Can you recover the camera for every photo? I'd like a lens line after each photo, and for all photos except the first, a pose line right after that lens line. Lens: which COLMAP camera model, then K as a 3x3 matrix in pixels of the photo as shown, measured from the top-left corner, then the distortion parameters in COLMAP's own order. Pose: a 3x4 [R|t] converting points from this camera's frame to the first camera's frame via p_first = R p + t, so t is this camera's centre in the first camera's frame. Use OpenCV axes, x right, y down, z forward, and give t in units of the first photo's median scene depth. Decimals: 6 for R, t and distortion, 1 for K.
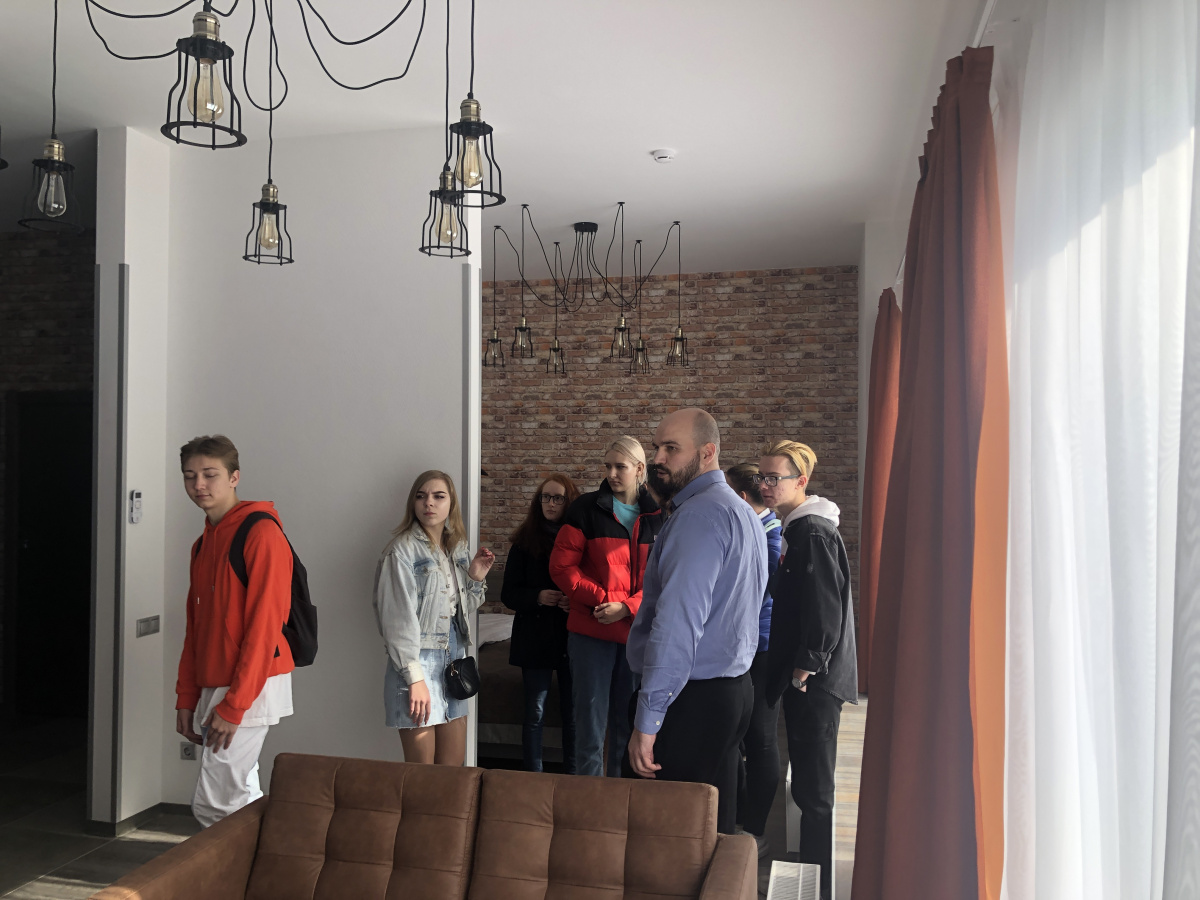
lens RADIAL K [[968.2, 0, 603.1], [0, 968.2, 453.9], [0, 0, 1]] dist [0.029391, -0.043998]
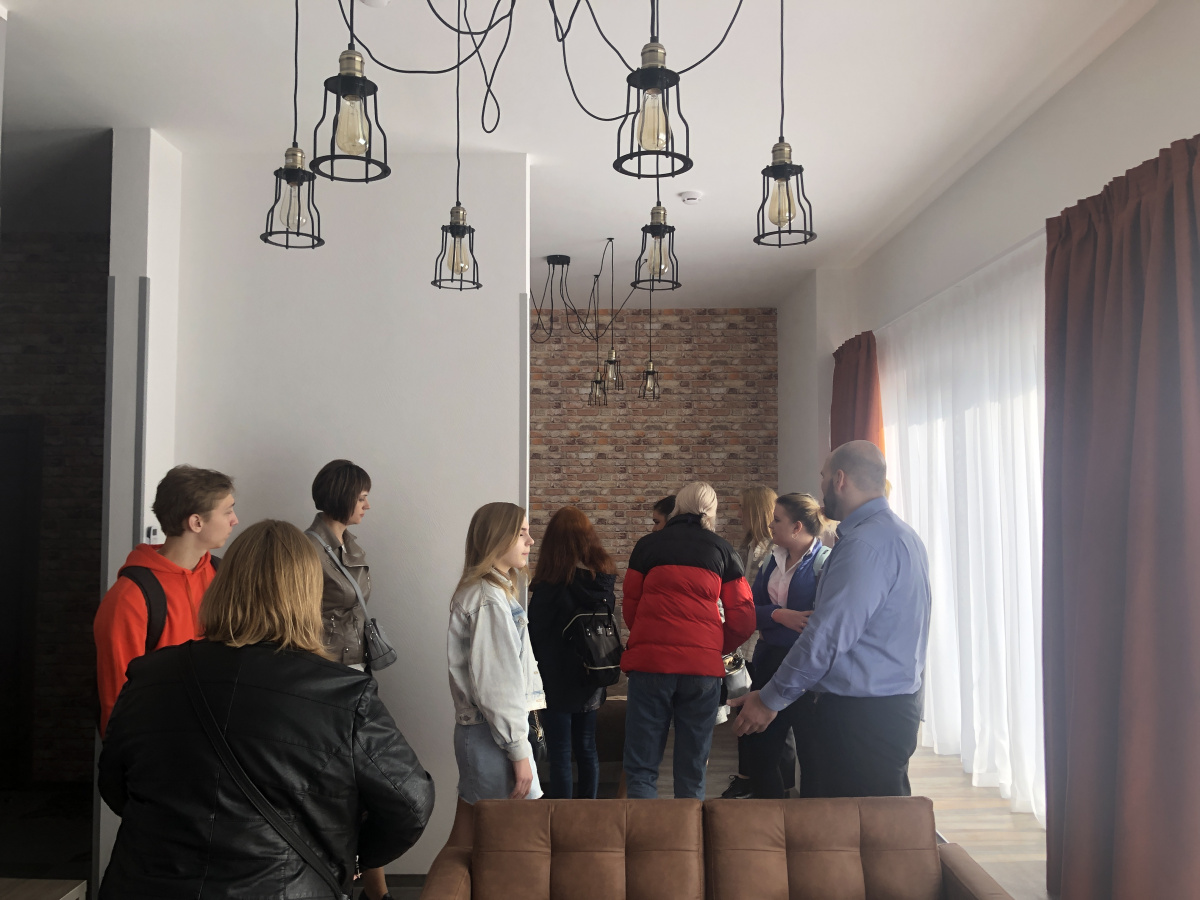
lens RADIAL K [[968.2, 0, 606.7], [0, 968.2, 442.3], [0, 0, 1]] dist [0.029391, -0.043998]
pose [[0.973098, 0.006945, 0.230287, -0.231185], [0.003429, 0.998998, -0.044618, 0.001033], [-0.230366, 0.044207, 0.972099, 0.018183]]
